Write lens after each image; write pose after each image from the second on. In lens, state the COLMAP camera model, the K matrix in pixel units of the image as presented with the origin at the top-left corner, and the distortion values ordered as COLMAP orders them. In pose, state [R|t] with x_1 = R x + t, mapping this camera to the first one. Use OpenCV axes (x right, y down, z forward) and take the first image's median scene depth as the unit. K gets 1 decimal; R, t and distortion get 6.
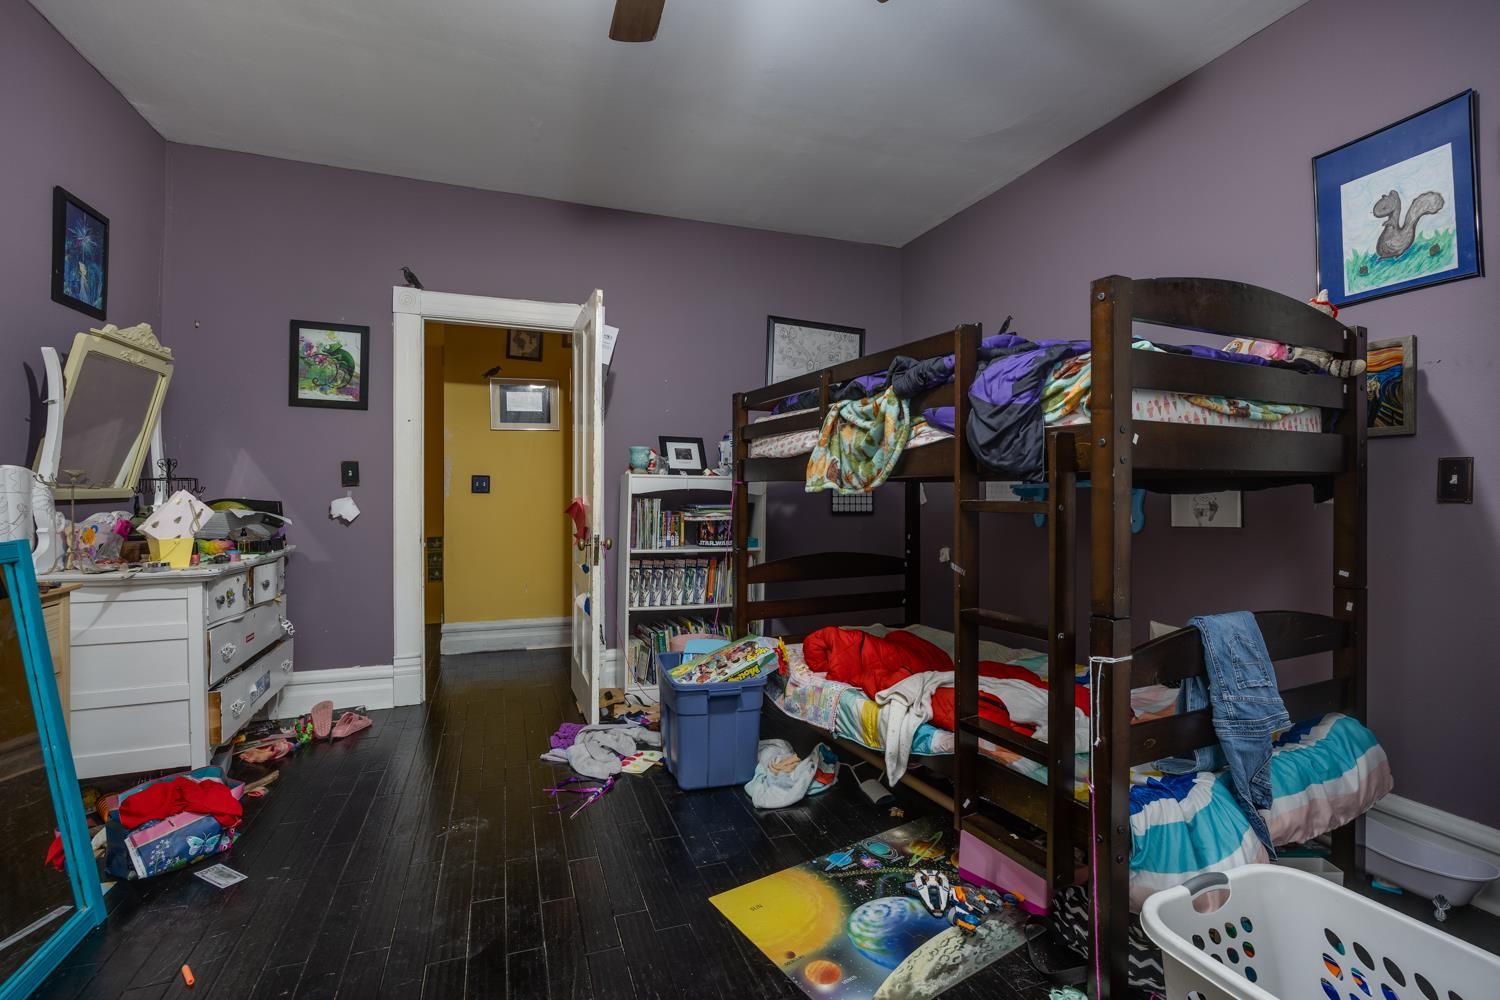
lens RADIAL K [[704.3, 0, 750.1], [0, 704.3, 489.6], [0, 0, 1]] dist [0.000105, 0.000132]
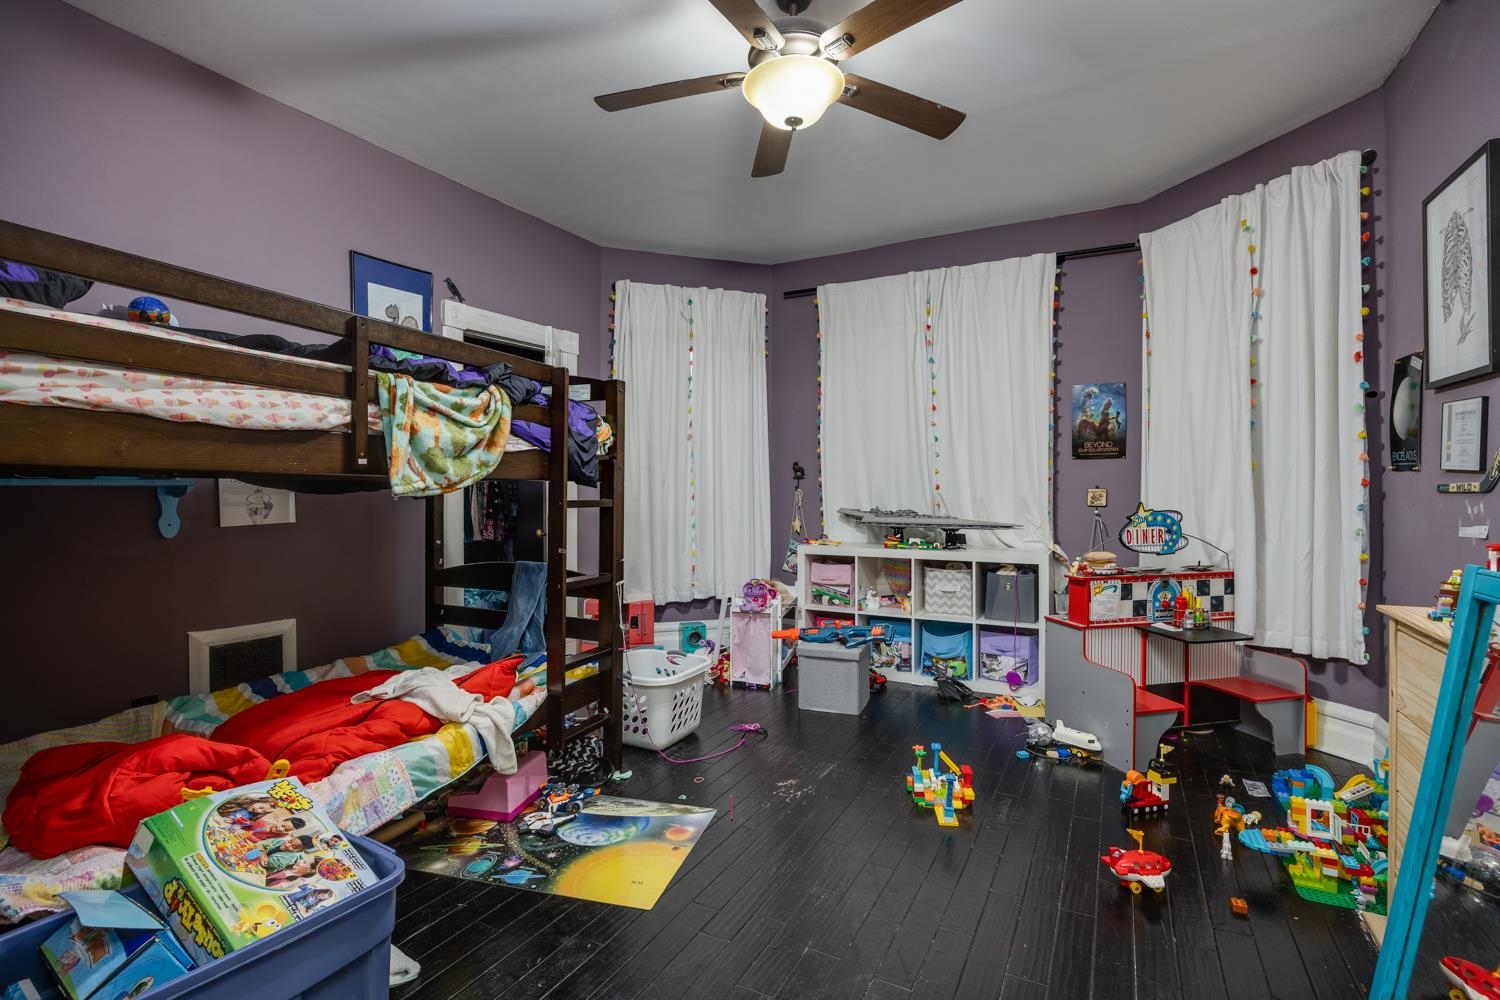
lens RADIAL K [[704.3, 0, 750.1], [0, 704.3, 489.6], [0, 0, 1]] dist [0.000105, 0.000132]
pose [[-0.678564, 0.003826, 0.734531, -0.787125], [-0.005606, 0.999930, -0.010387, 0.006579], [-0.734520, -0.011166, -0.678496, 1.414827]]
